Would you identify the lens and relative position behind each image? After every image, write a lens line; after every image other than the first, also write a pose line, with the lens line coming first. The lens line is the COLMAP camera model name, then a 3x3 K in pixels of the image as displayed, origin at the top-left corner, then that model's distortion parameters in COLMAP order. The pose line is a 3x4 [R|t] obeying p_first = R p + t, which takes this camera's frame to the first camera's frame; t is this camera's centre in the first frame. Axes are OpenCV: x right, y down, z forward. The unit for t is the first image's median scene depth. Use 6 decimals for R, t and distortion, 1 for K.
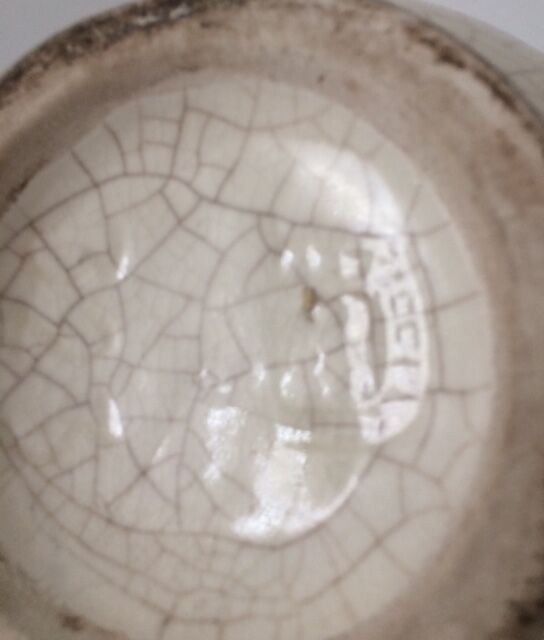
lens RADIAL K [[601.6, 0, 275.5], [0, 601.6, 319.1], [0, 0, 1]] dist [0.025029, 0.000000]
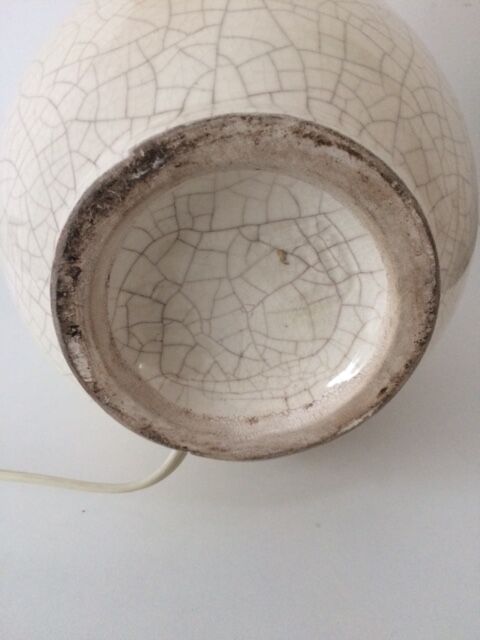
lens RADIAL K [[536.9, 0, 238.3], [0, 536.9, 321.1], [0, 0, 1]] dist [0.009576, 0.001838]
pose [[0.852374, -0.520287, 0.052532, -0.269995], [0.386318, 0.694215, 0.607309, -1.006228], [-0.352443, -0.497361, 0.792727, -0.438549]]
